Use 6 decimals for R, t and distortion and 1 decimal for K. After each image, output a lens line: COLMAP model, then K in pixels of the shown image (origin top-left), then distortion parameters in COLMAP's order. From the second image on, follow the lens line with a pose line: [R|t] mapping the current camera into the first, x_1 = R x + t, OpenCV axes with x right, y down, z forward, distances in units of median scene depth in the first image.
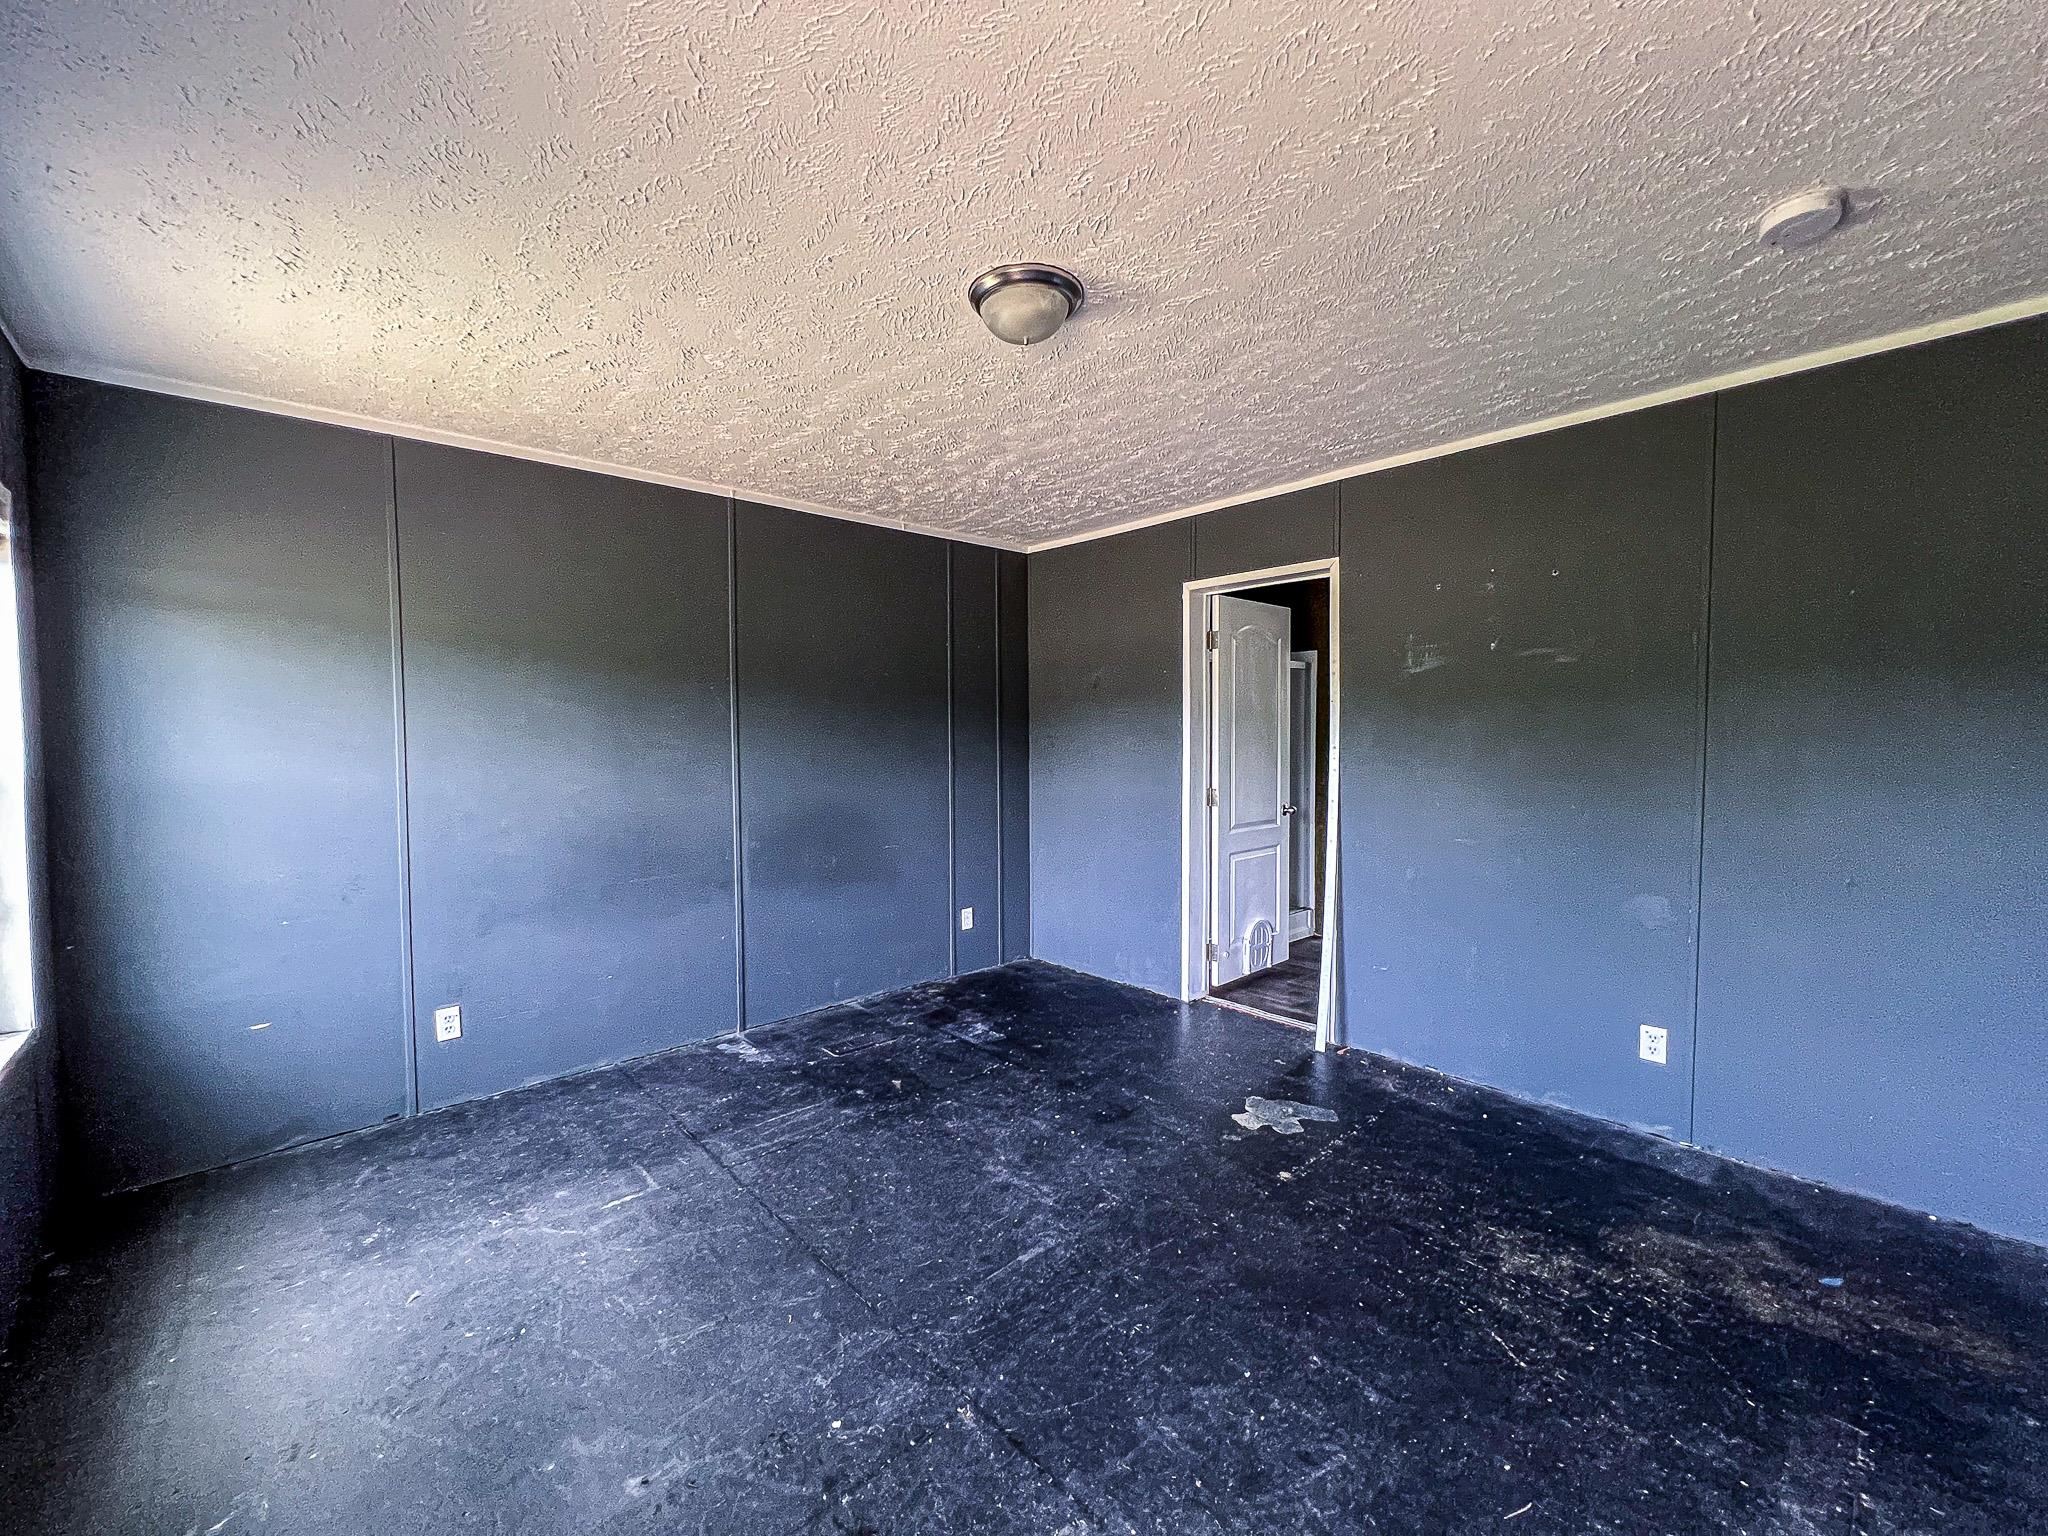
lens RADIAL K [[824.9, 0, 1018.6], [0, 824.9, 762.1], [0, 0, 1]] dist [-0.003300, 0.000805]
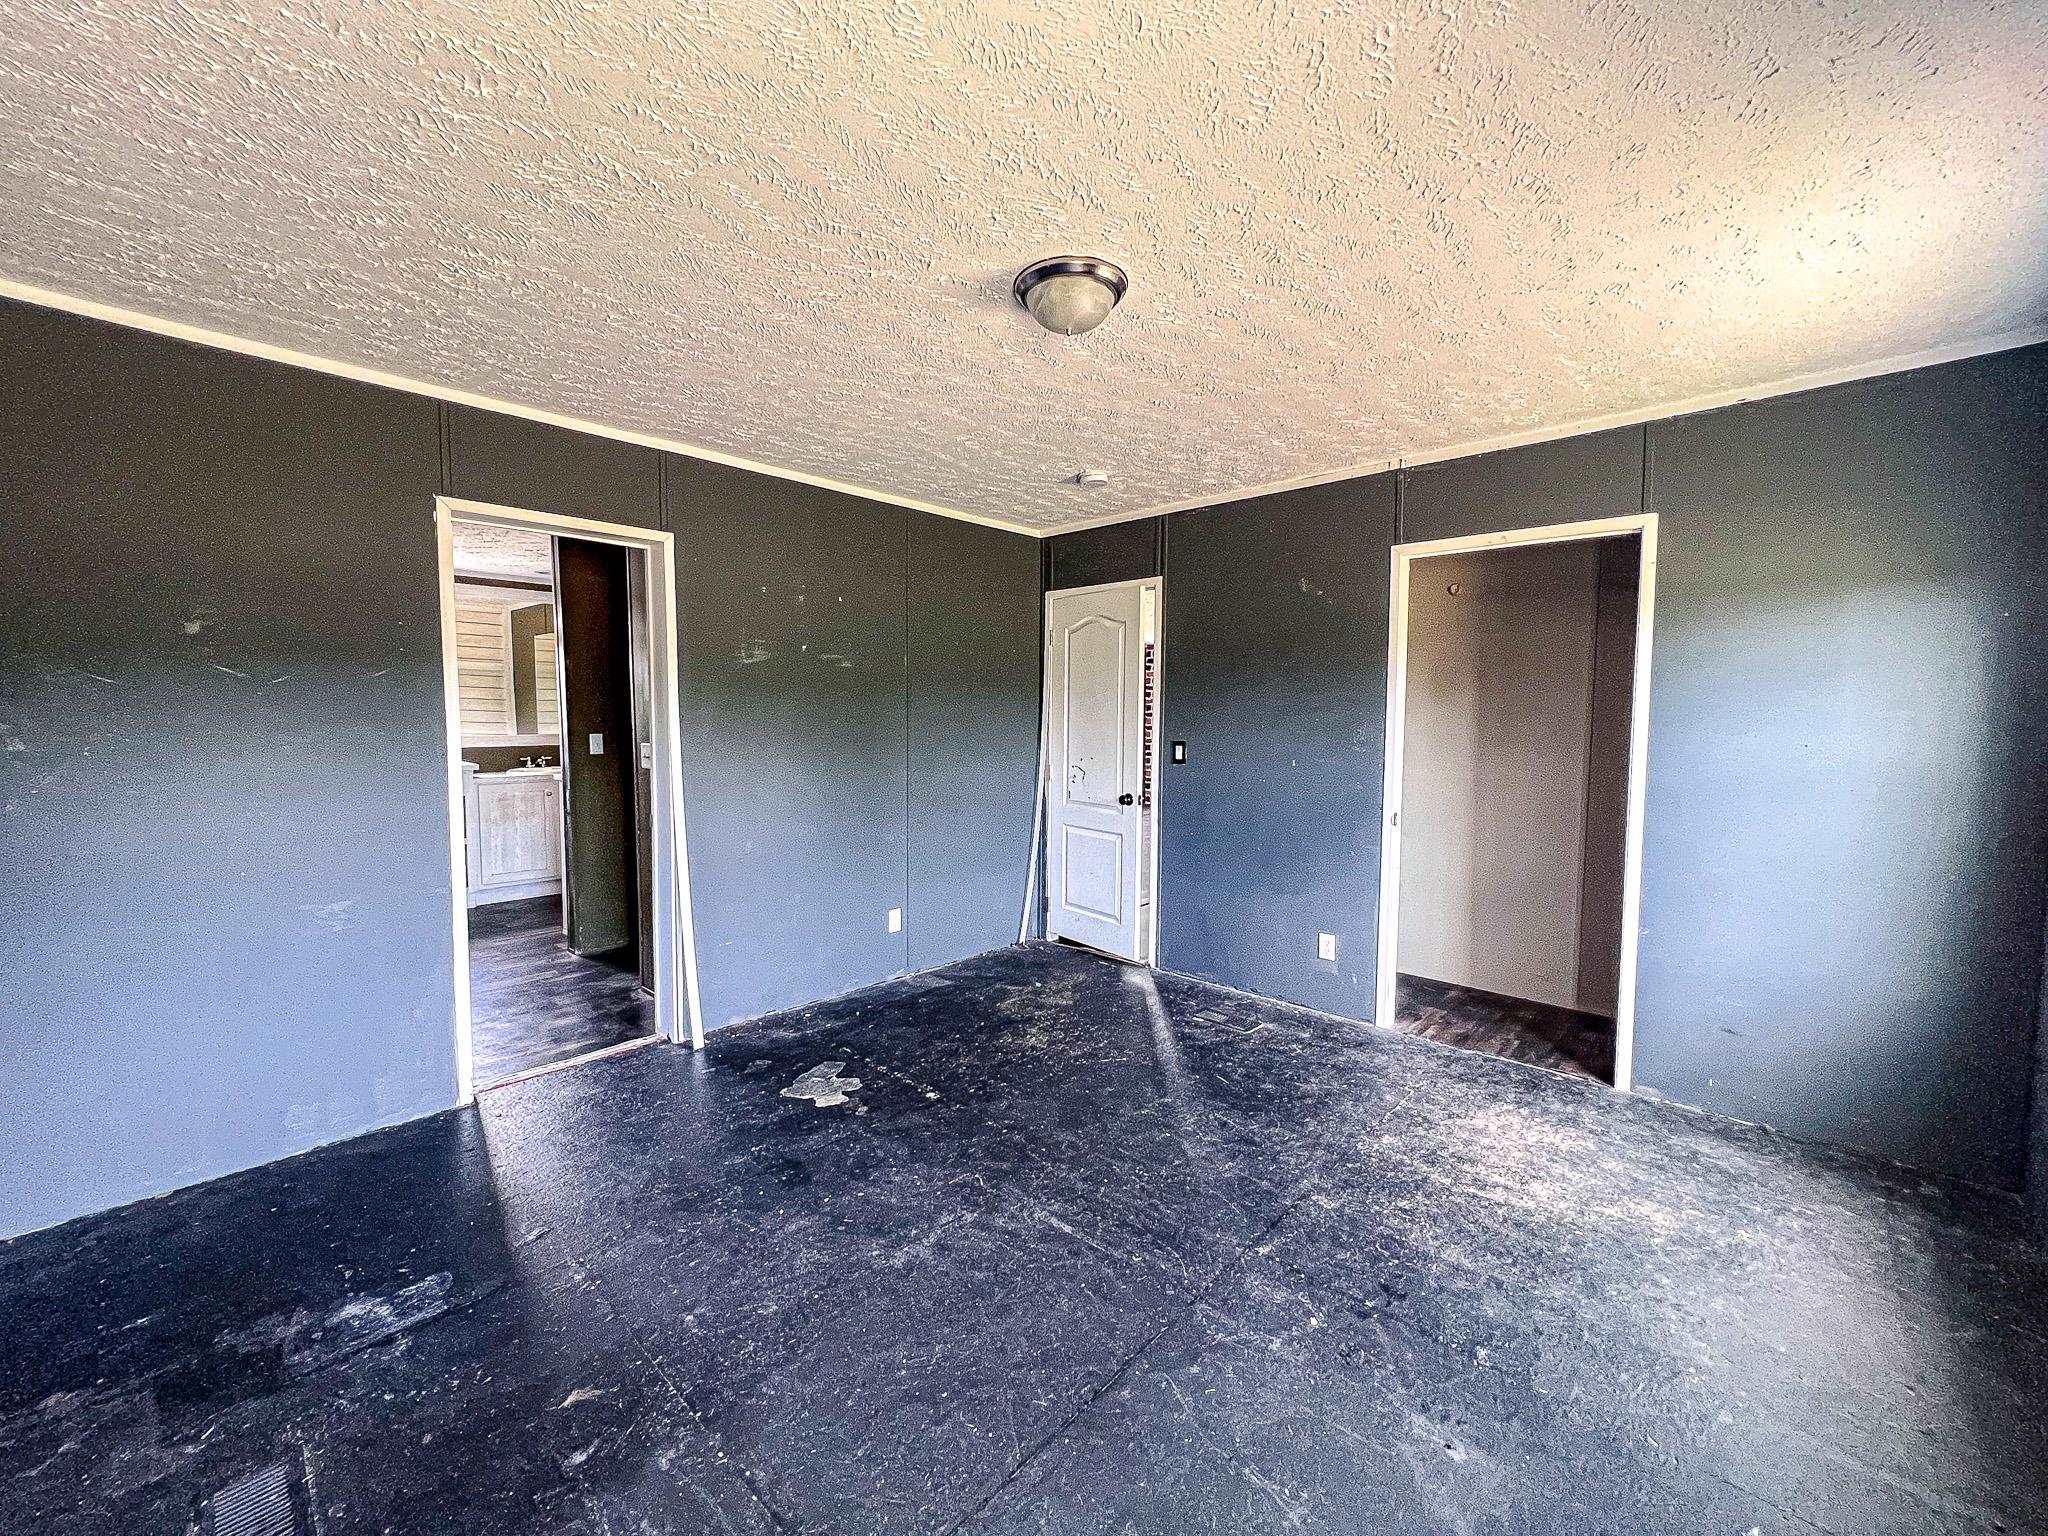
lens RADIAL K [[824.9, 0, 1013.8], [0, 824.9, 766.1], [0, 0, 1]] dist [-0.003300, 0.000805]
pose [[-0.071492, -0.058922, 0.995699, -0.838970], [0.029713, 0.997685, 0.061173, -0.038408], [-0.996998, 0.033959, -0.069576, 0.952430]]
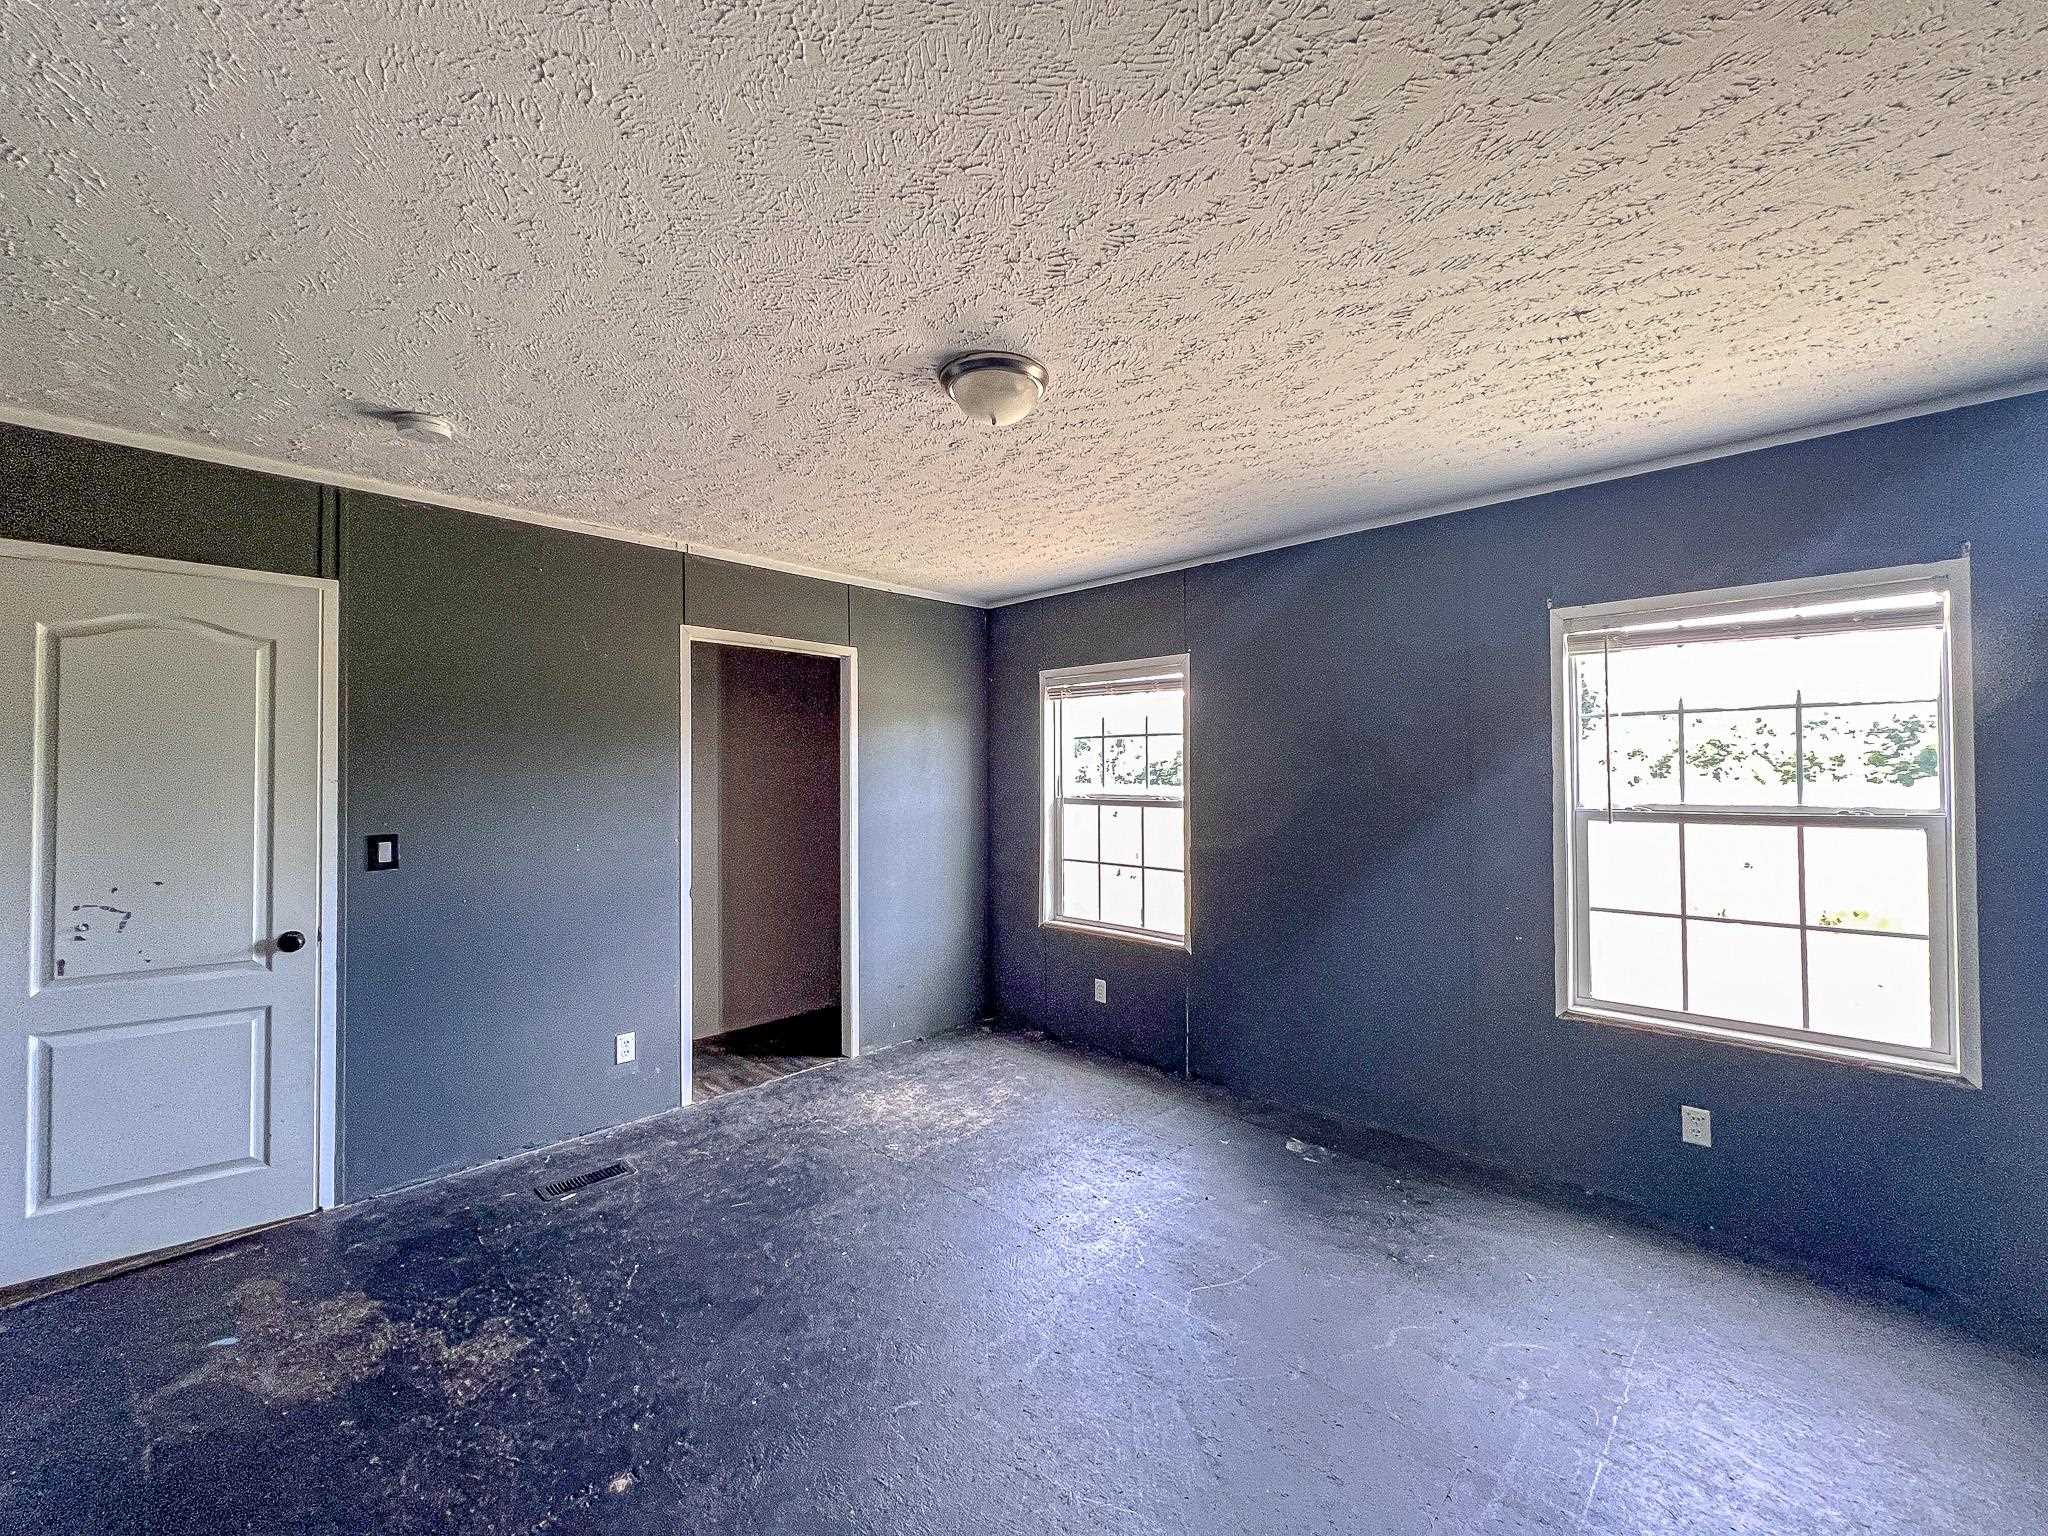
lens RADIAL K [[824.9, 0, 1015.7], [0, 824.9, 767.8], [0, 0, 1]] dist [-0.003300, 0.000805]
pose [[-0.997854, 0.010859, -0.064573, 0.044101], [0.009469, 0.999718, 0.021800, -0.083578], [0.064791, 0.021142, -0.997675, 1.672099]]
